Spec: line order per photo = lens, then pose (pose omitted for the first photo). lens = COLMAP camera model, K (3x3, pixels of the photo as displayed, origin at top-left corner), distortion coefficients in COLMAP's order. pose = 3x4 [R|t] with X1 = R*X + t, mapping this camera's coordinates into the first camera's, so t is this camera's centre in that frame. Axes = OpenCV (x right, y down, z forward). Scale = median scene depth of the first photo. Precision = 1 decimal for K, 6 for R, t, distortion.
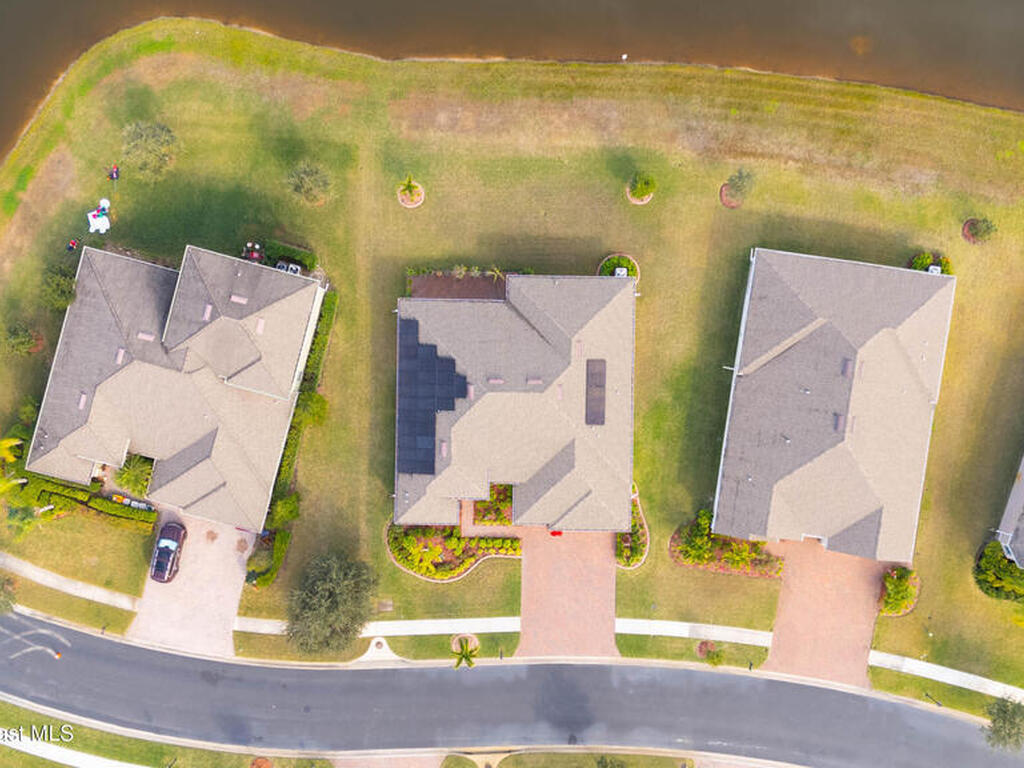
lens RADIAL K [[999.1, 0, 512.0], [0, 999.1, 384.0], [0, 0, 1]] dist [0.100511, -0.172423]
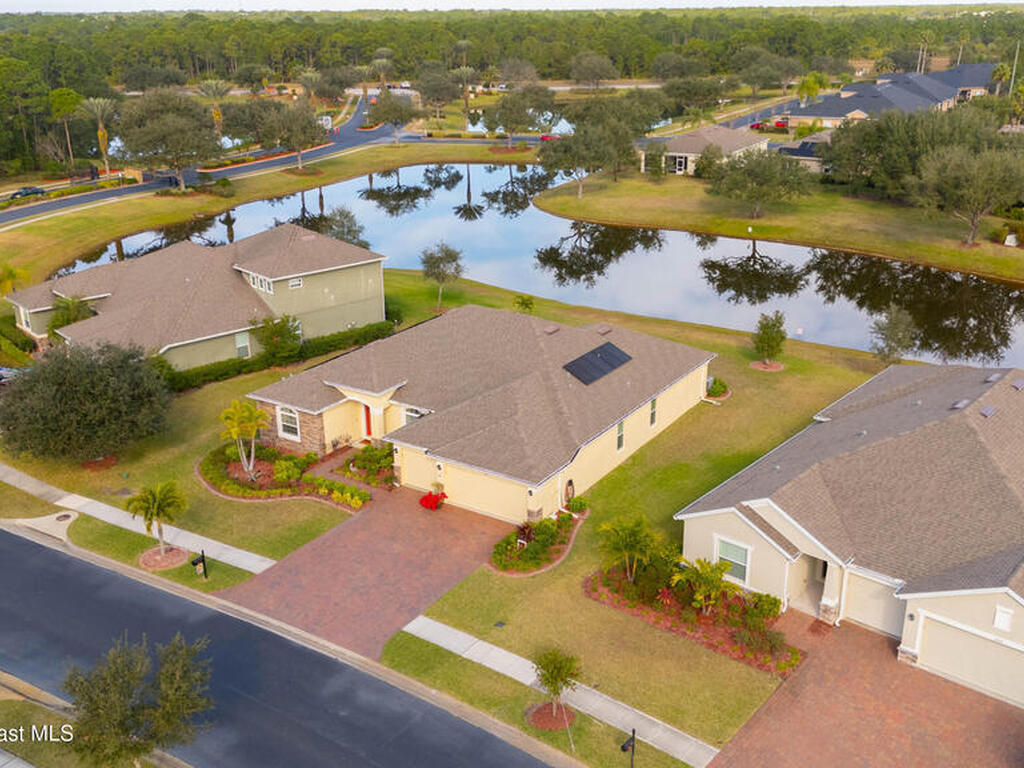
lens RADIAL K [[999.1, 0, 512.0], [0, 999.1, 384.0], [0, 0, 1]] dist [0.100511, -0.172423]
pose [[0.844938, 0.172579, -0.506257, 0.364103], [-0.534665, 0.298304, -0.790663, 0.556714], [0.014567, 0.938739, 0.344321, 0.732415]]
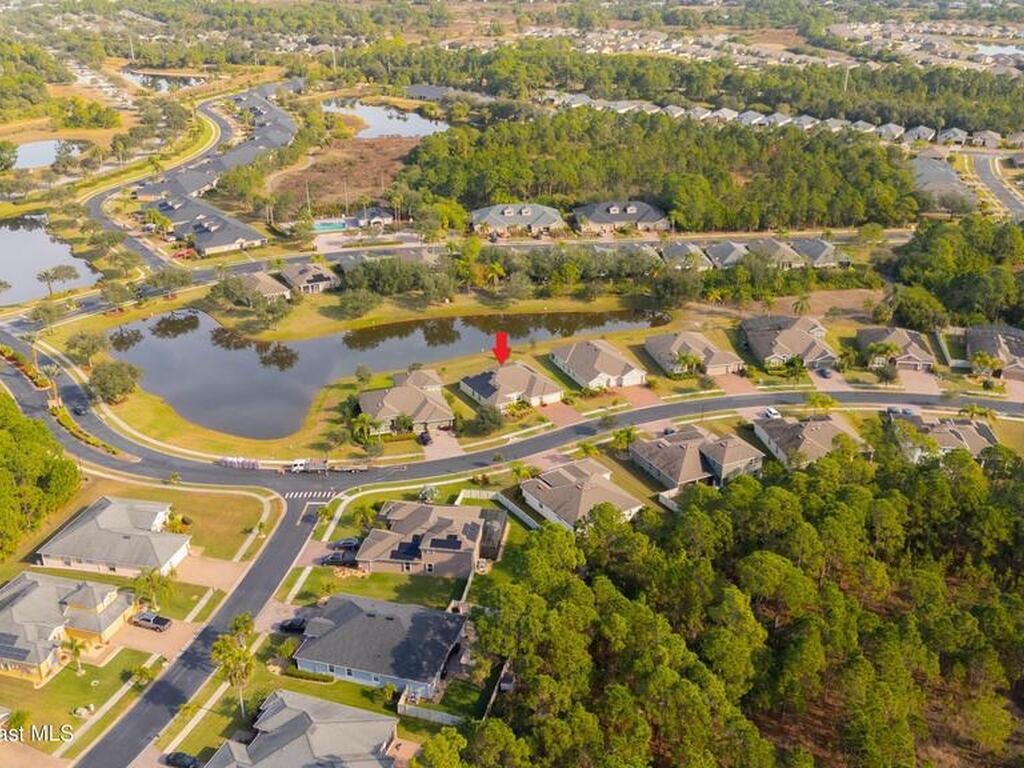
lens RADIAL K [[999.1, 0, 512.0], [0, 999.1, 384.0], [0, 0, 1]] dist [0.100511, -0.172423]
pose [[0.854172, -0.218750, 0.471740, -1.333276], [0.519952, 0.348352, -0.779936, 2.244429], [0.006279, 0.911482, 0.411292, -0.202625]]
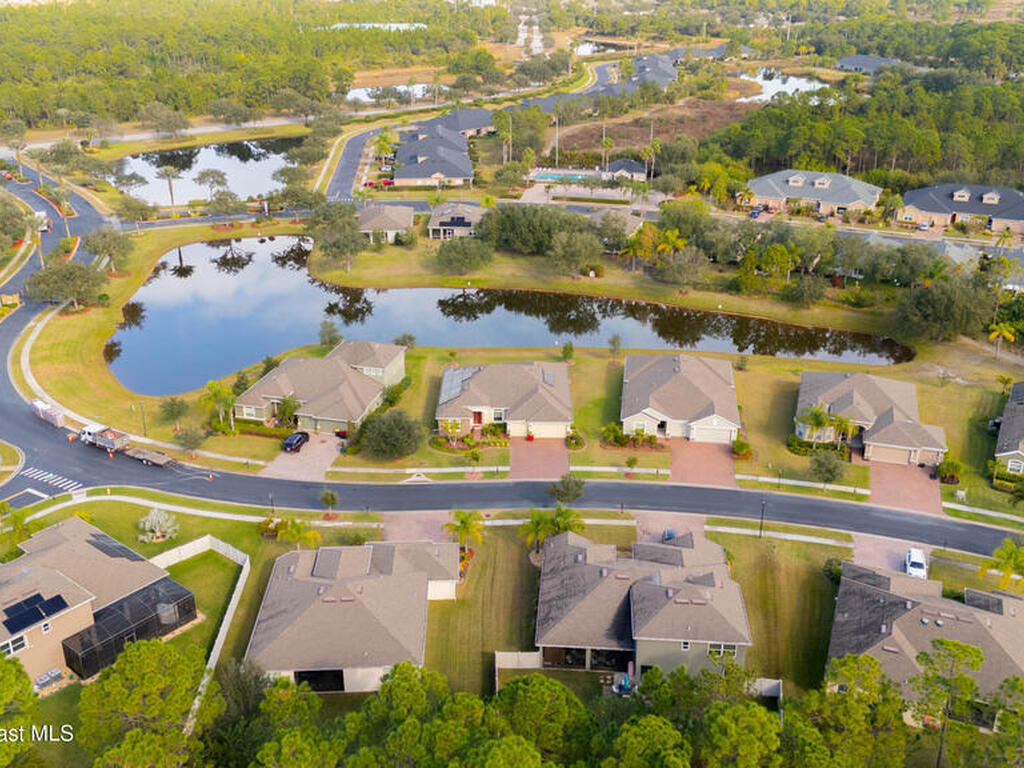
lens RADIAL K [[999.1, 0, 512.0], [0, 999.1, 384.0], [0, 0, 1]] dist [0.100511, -0.172423]
pose [[0.999898, -0.012062, 0.007639, 0.001902], [0.011795, 0.396367, -0.918016, 1.623399], [0.008045, 0.918013, 0.396469, 0.258367]]
